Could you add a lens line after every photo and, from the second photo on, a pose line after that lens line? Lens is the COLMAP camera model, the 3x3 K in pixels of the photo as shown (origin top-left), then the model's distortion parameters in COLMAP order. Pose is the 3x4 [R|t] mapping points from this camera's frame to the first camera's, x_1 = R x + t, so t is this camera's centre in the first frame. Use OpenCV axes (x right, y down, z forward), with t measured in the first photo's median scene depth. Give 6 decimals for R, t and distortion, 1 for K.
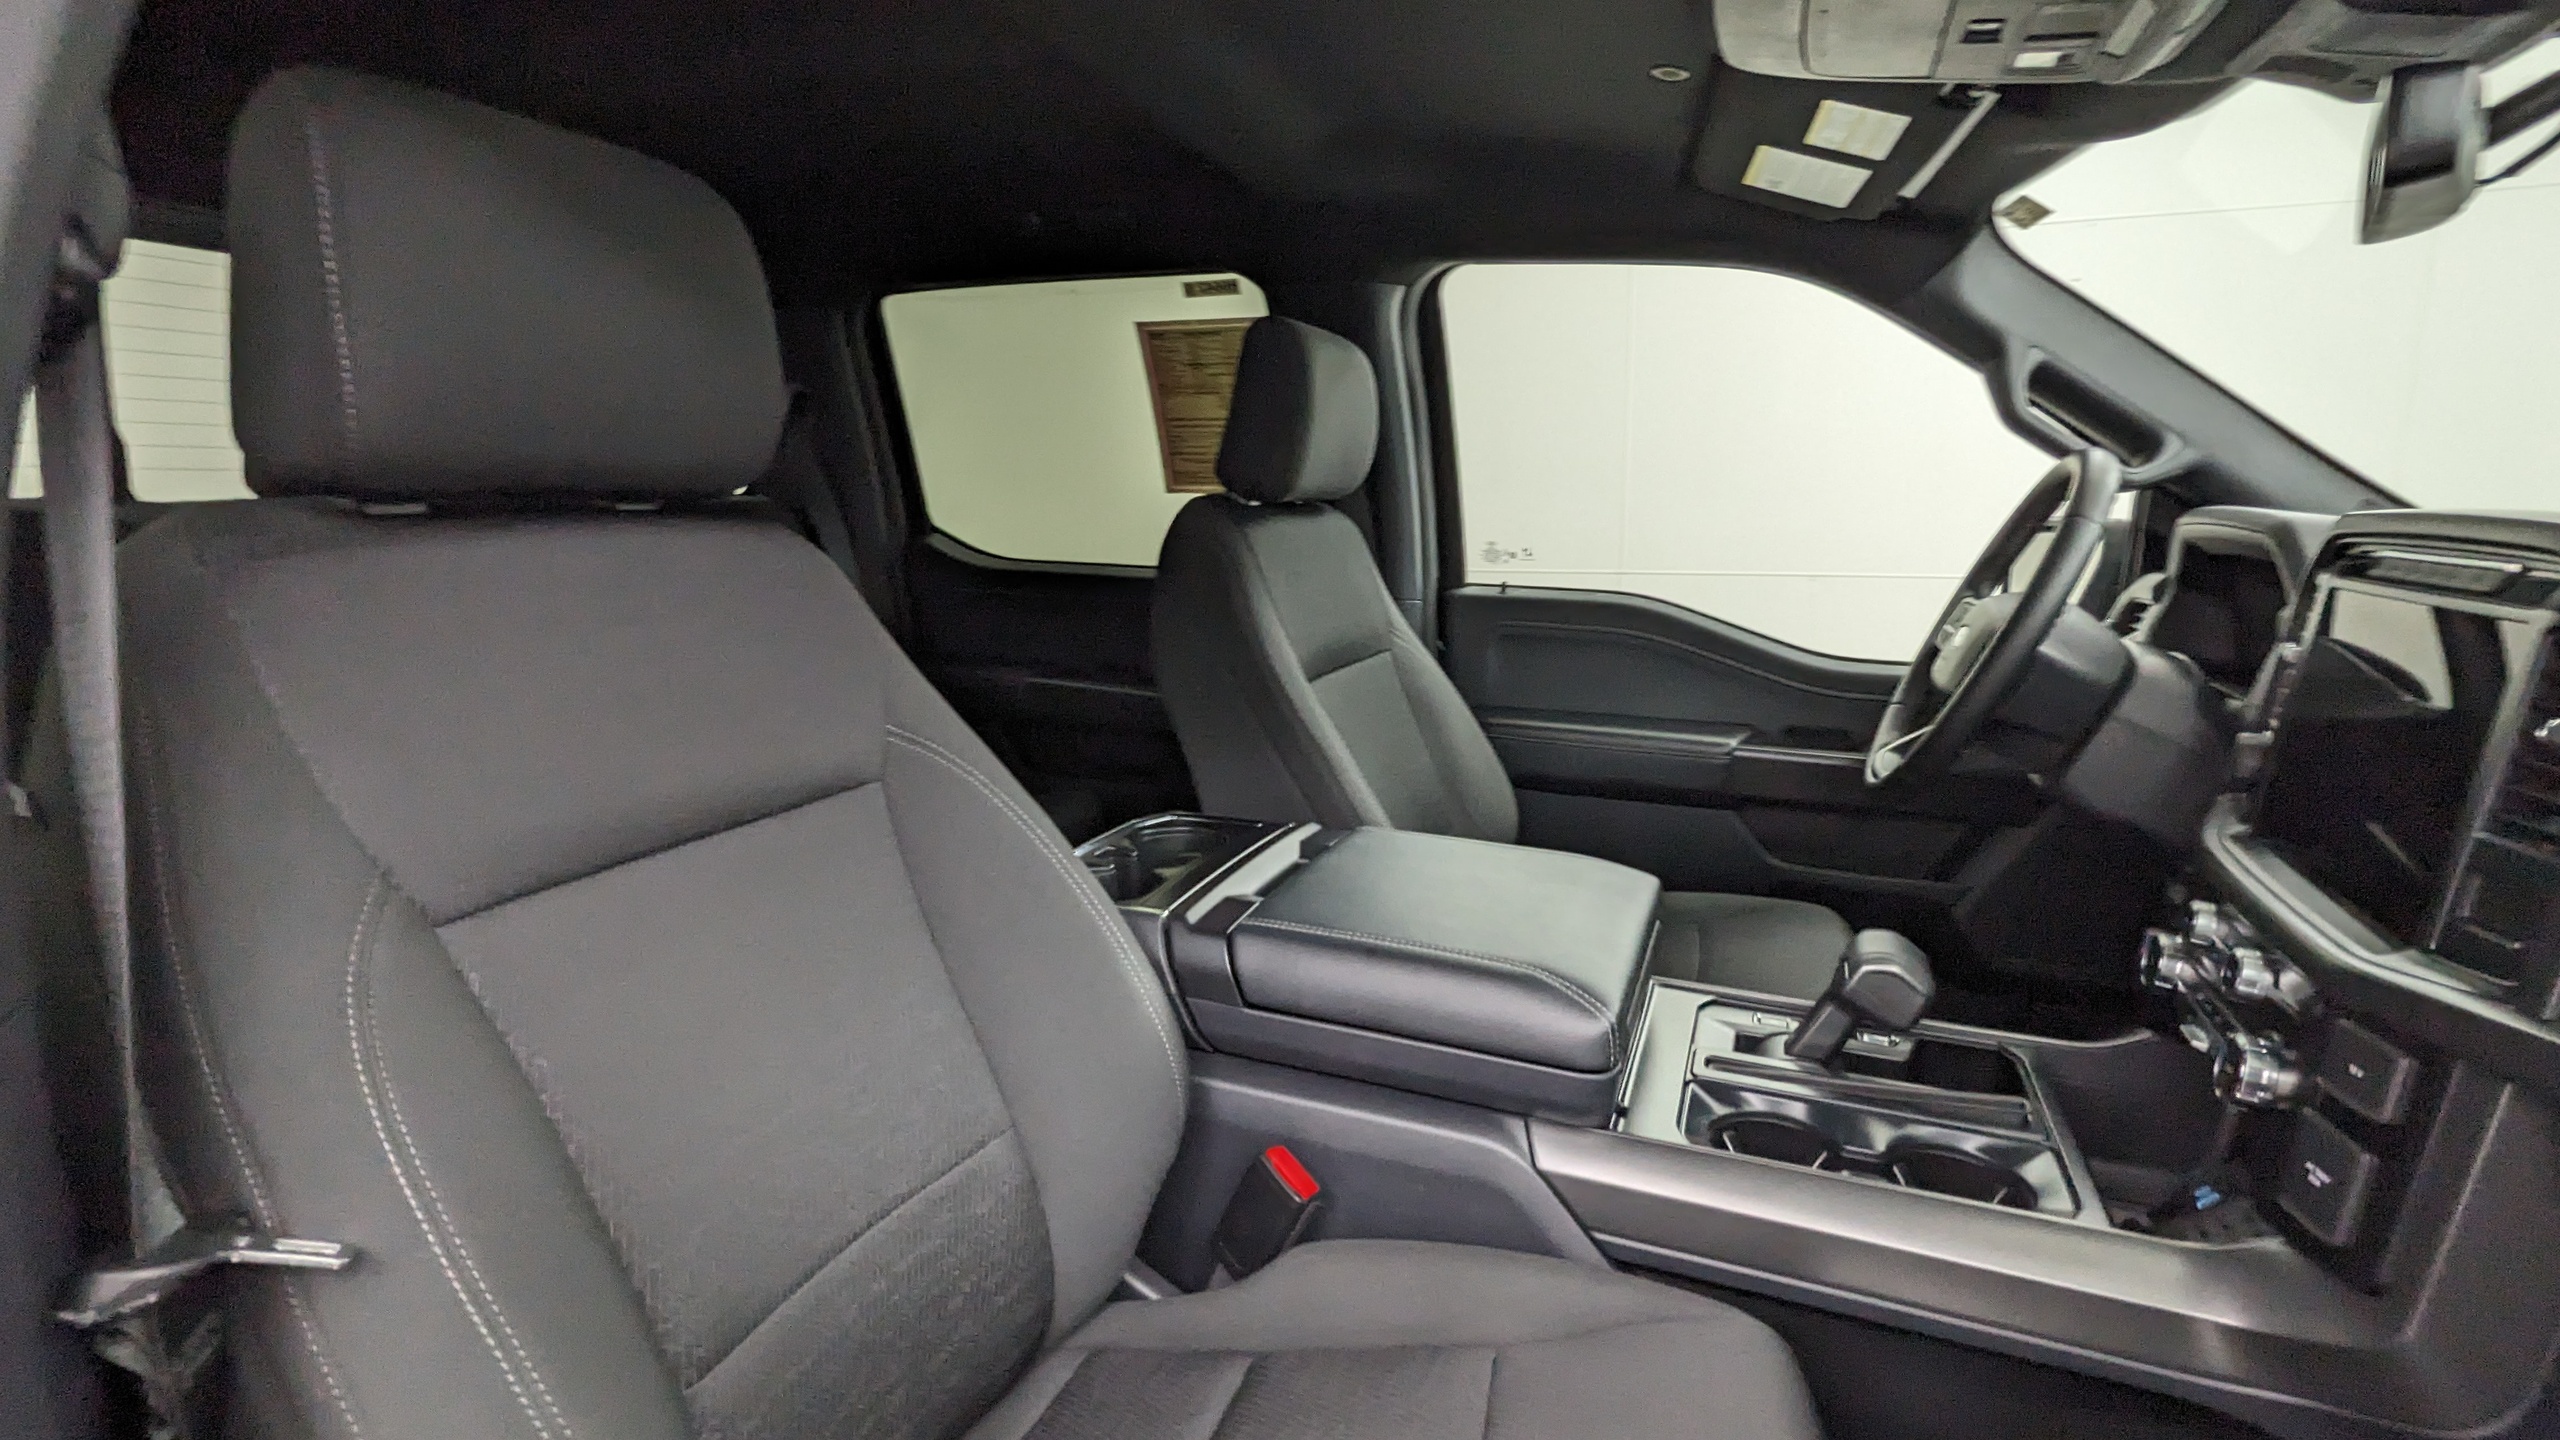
lens RADIAL K [[1255.9, 0, 1288.8], [0, 1255.9, 683.9], [0, 0, 1]] dist [0.003622, 0.000044]
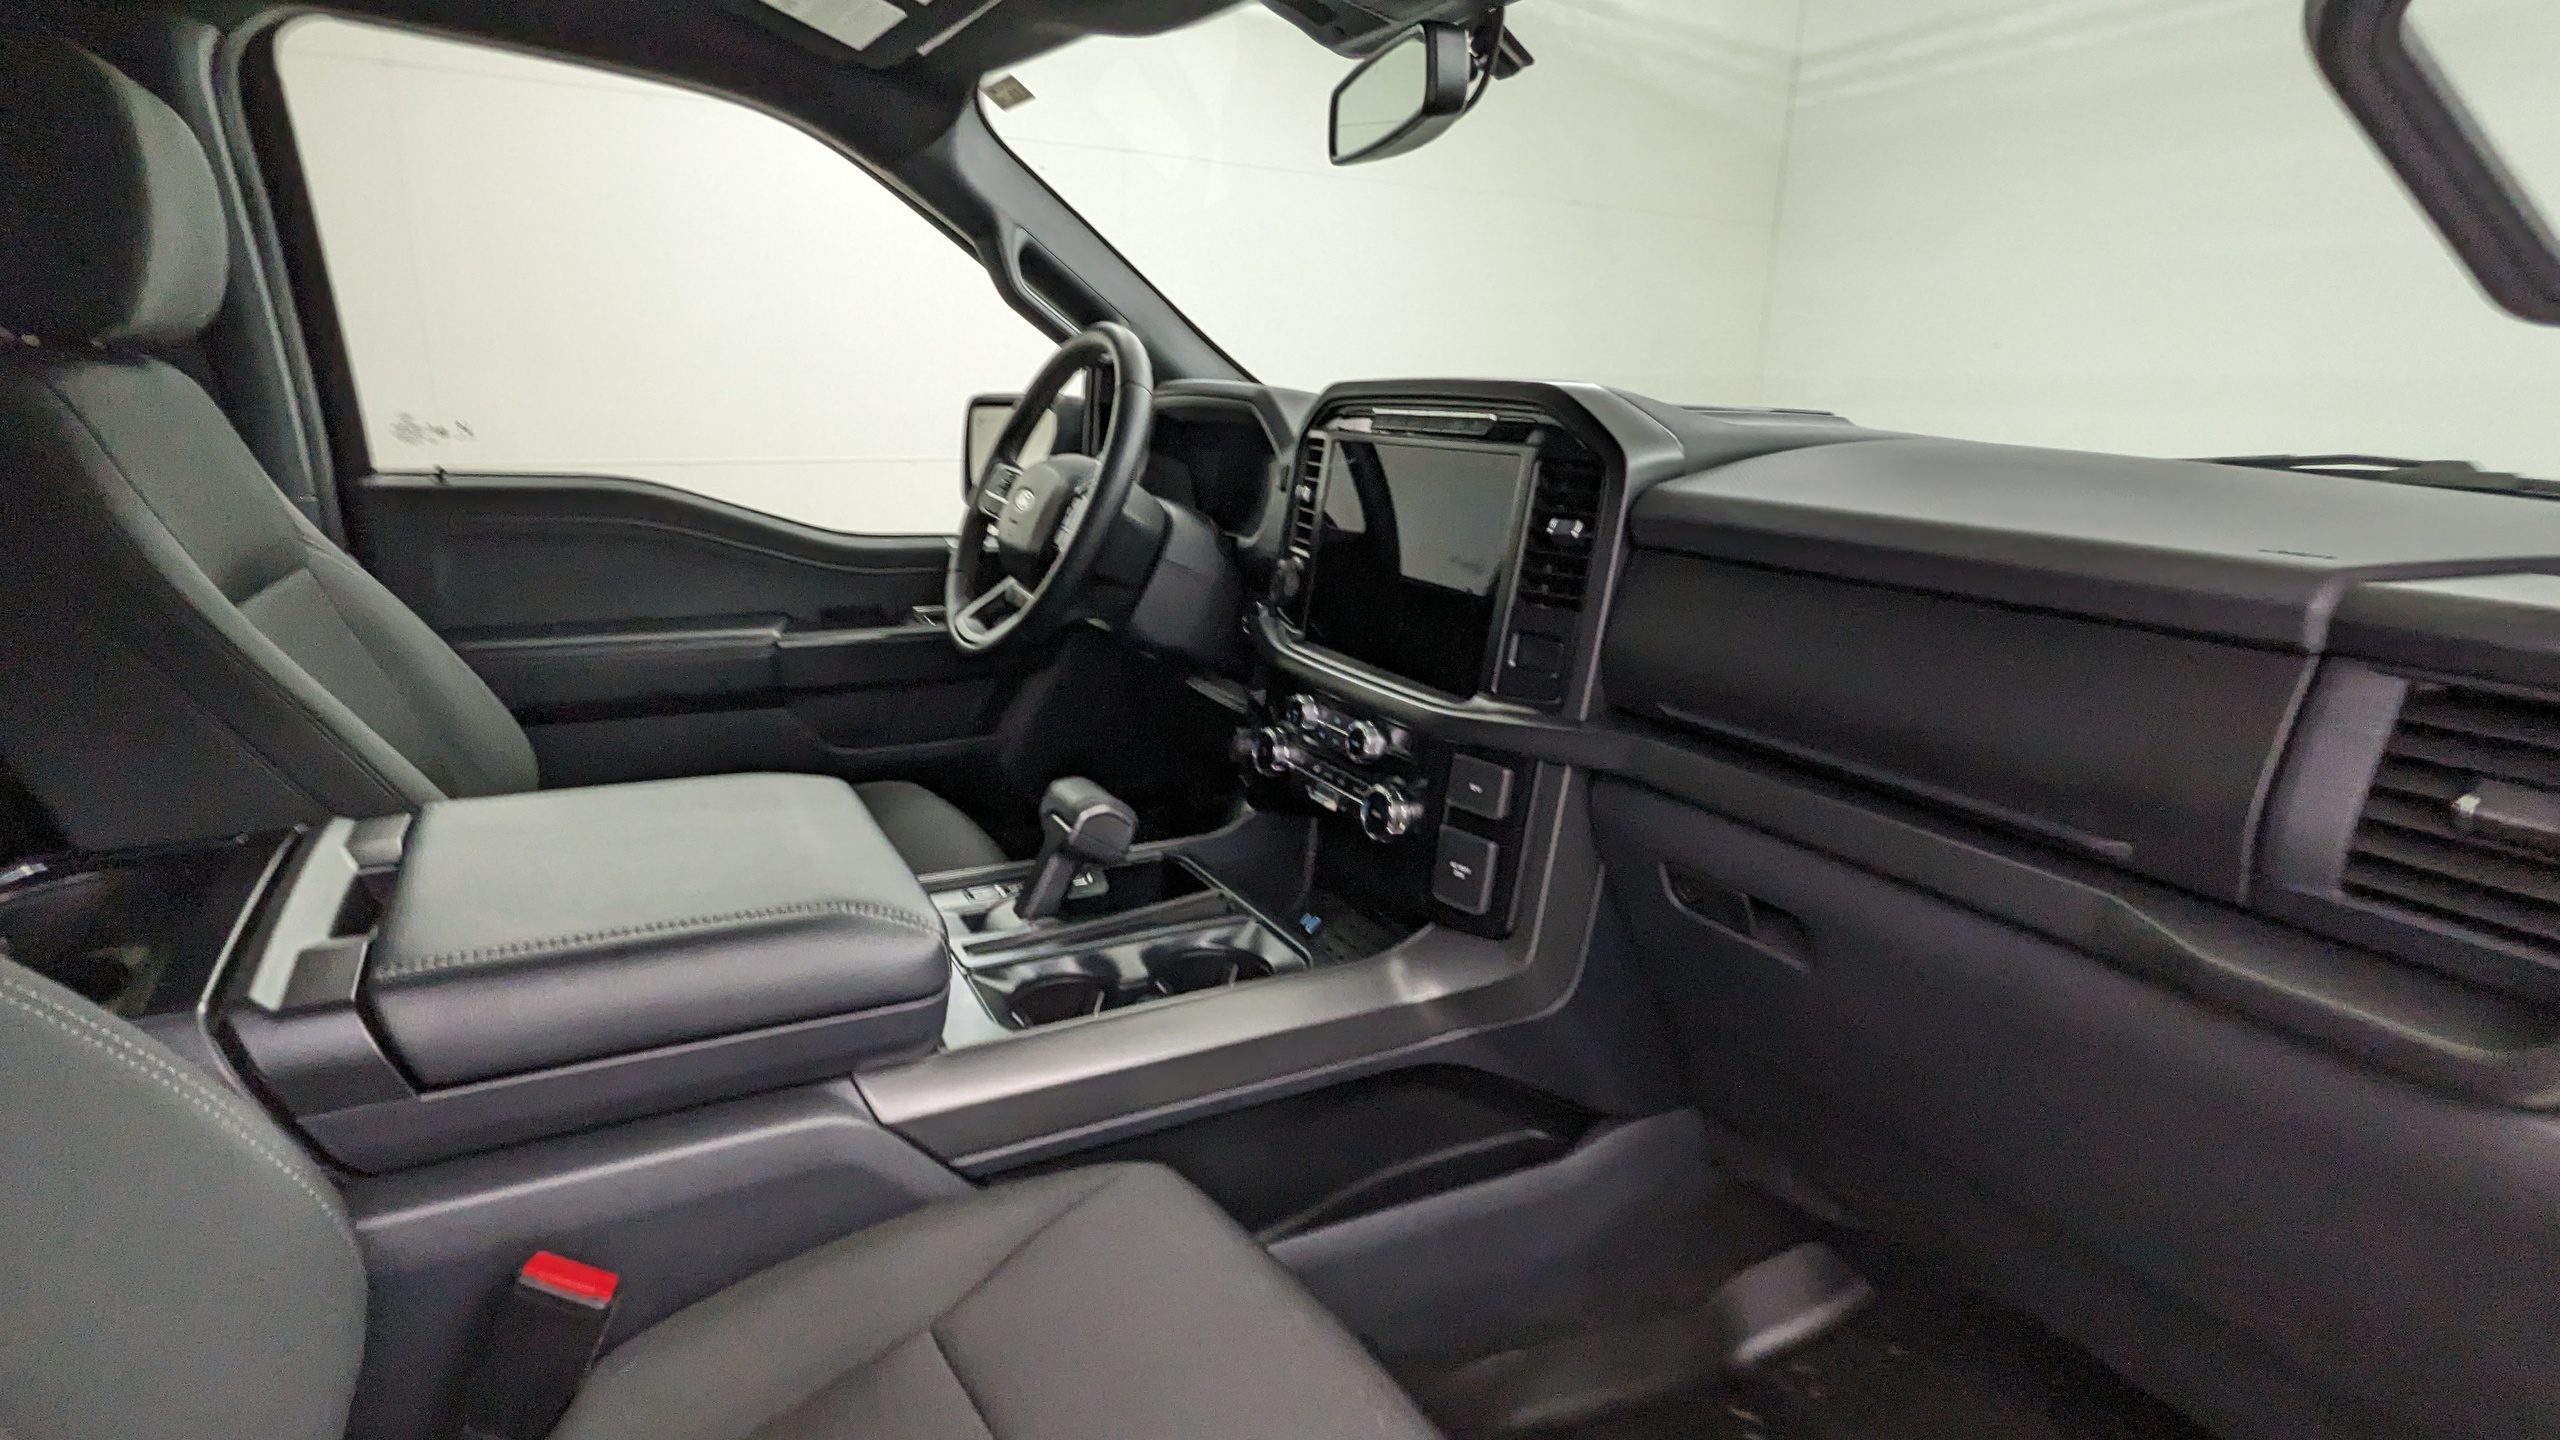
lens RADIAL K [[1255.9, 0, 1288.8], [0, 1255.9, 683.9], [0, 0, 1]] dist [0.003622, 0.000044]
pose [[0.623873, -0.162385, 0.764470, -0.218473], [0.096294, 0.986694, 0.131005, -0.002322], [-0.775571, -0.008117, 0.631208, 0.209871]]
